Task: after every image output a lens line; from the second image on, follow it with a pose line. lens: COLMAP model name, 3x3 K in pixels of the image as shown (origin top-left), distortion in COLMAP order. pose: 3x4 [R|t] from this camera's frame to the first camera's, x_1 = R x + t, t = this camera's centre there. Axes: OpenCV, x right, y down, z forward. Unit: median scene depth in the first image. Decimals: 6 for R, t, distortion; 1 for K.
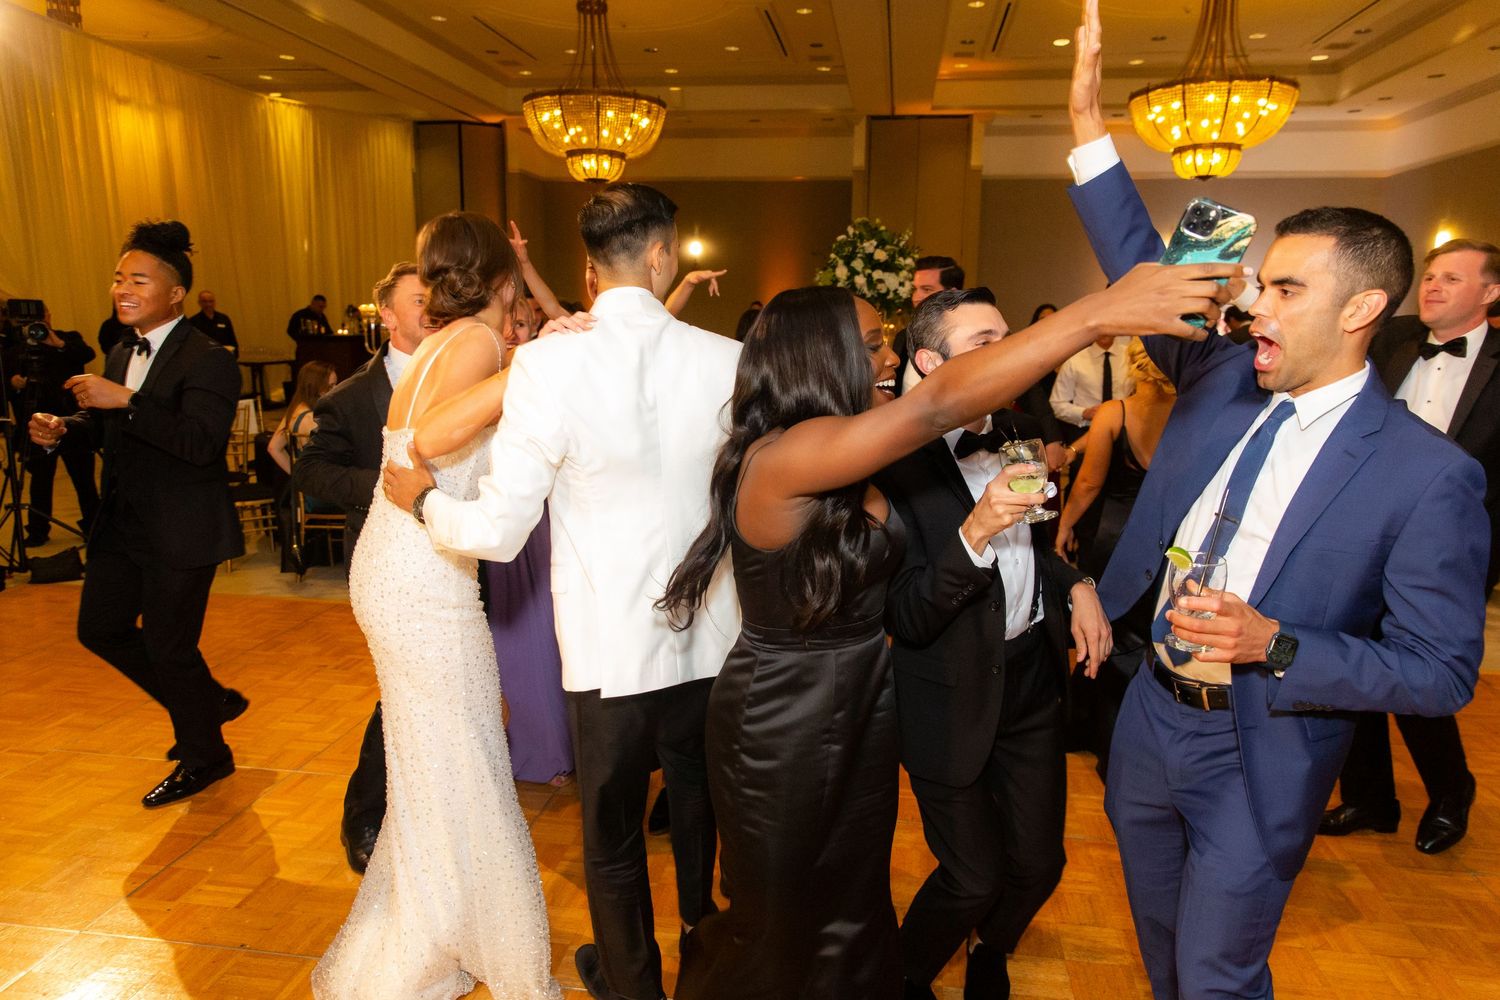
lens RADIAL K [[979.4, 0, 750.0], [0, 979.4, 500.0], [0, 0, 1]] dist [0.000440, -0.002124]
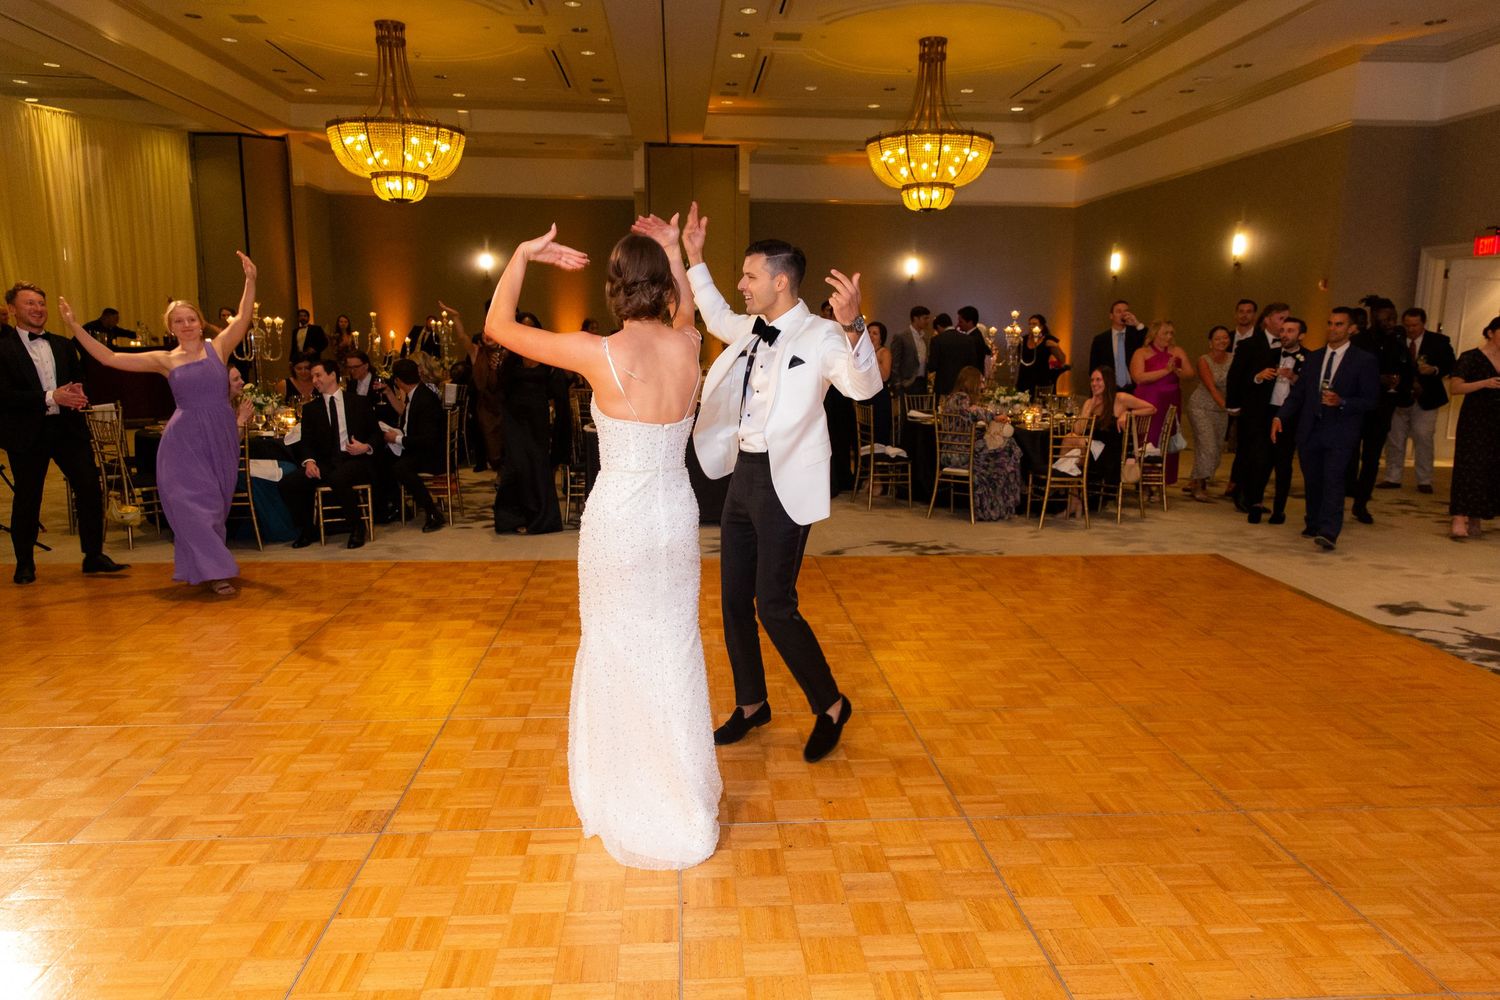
lens RADIAL K [[1011.2, 0, 750.0], [0, 1011.2, 500.0], [0, 0, 1]] dist [-0.003623, -0.002679]
pose [[0.974811, -0.044271, 0.218593, -0.037340], [0.047345, 0.998840, -0.008840, 0.028665], [-0.217948, 0.018966, 0.975776, -0.149758]]
